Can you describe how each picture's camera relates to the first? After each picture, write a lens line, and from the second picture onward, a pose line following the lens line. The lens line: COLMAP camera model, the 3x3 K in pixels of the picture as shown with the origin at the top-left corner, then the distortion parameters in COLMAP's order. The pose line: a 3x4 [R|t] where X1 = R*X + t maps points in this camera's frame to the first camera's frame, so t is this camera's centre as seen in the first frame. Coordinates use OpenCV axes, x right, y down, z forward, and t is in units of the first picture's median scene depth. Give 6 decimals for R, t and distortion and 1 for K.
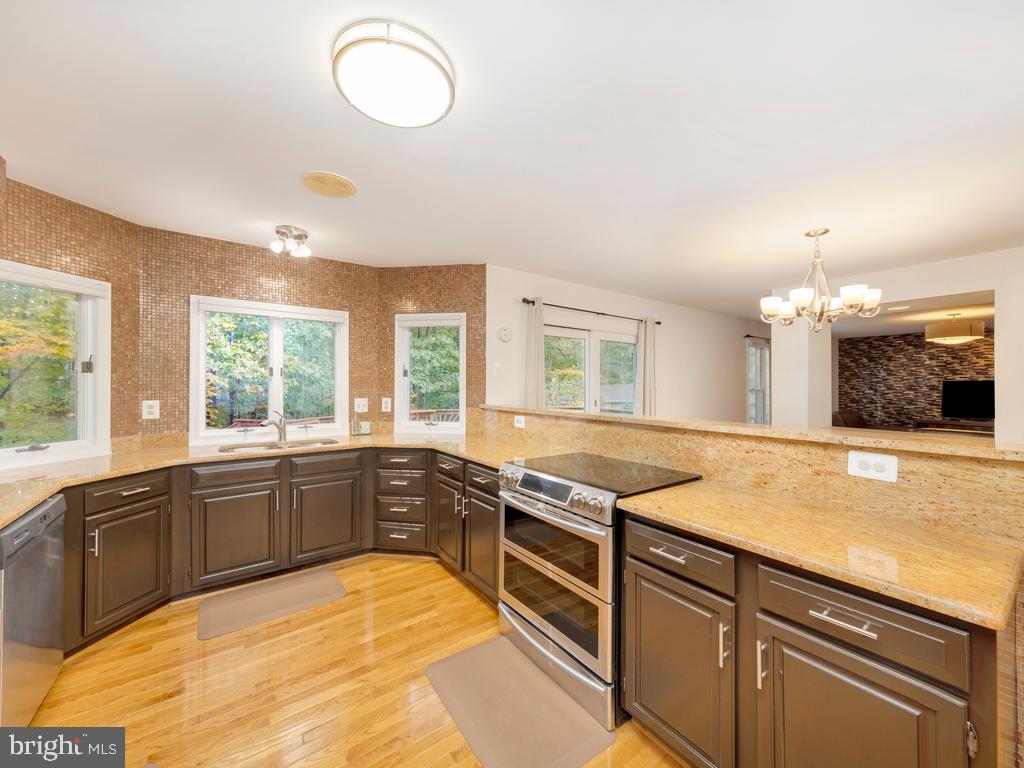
lens RADIAL K [[390.4, 0, 509.1], [0, 390.4, 383.4], [0, 0, 1]] dist [0.002790, 0.000121]
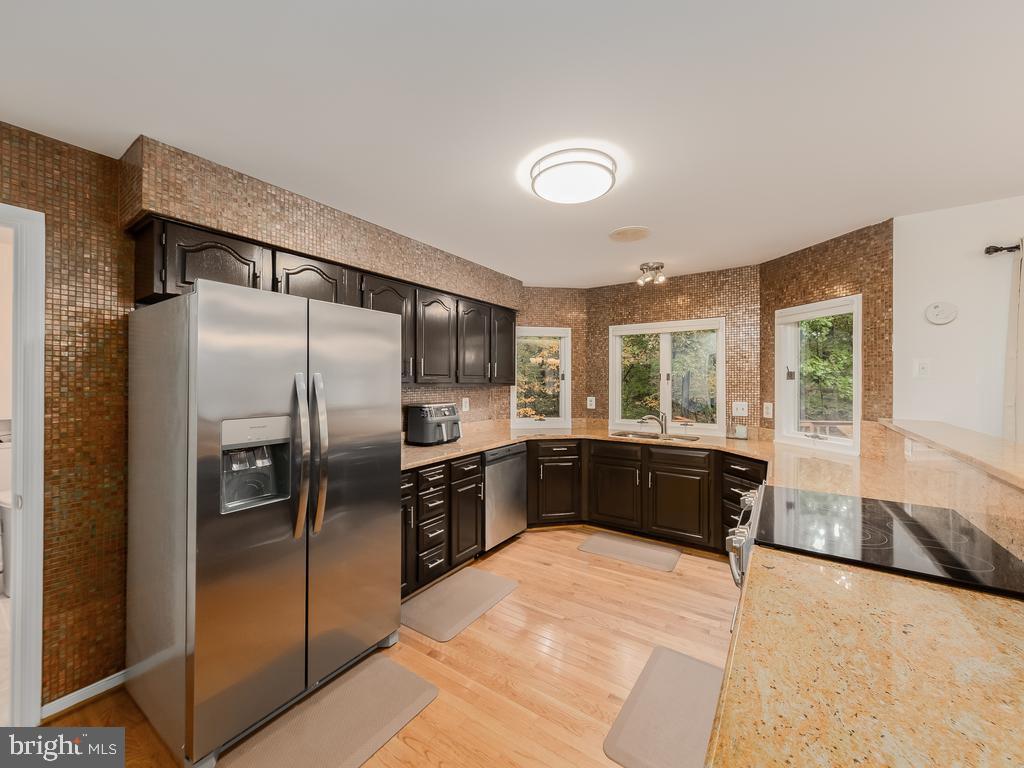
lens RADIAL K [[390.4, 0, 507.9], [0, 390.4, 380.3], [0, 0, 1]] dist [0.002790, 0.000121]
pose [[0.345793, -0.005179, -0.938297, 0.385077], [0.002697, 0.999986, -0.004525, -0.014832], [0.938307, -0.000966, 0.345802, 0.116797]]
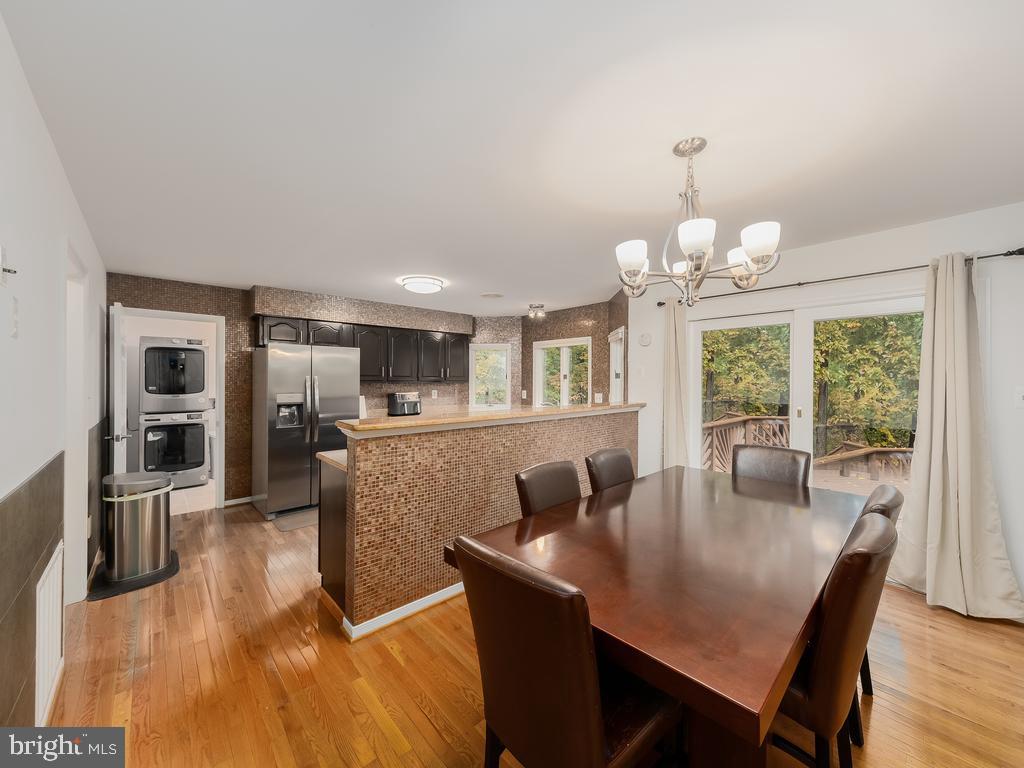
lens RADIAL K [[390.4, 0, 510.6], [0, 390.4, 381.0], [0, 0, 1]] dist [0.002790, 0.000121]
pose [[0.129842, -0.001149, -0.991534, 1.161183], [0.002039, 0.999998, -0.000892, -0.009716], [0.991533, -0.001906, 0.129844, 0.528562]]
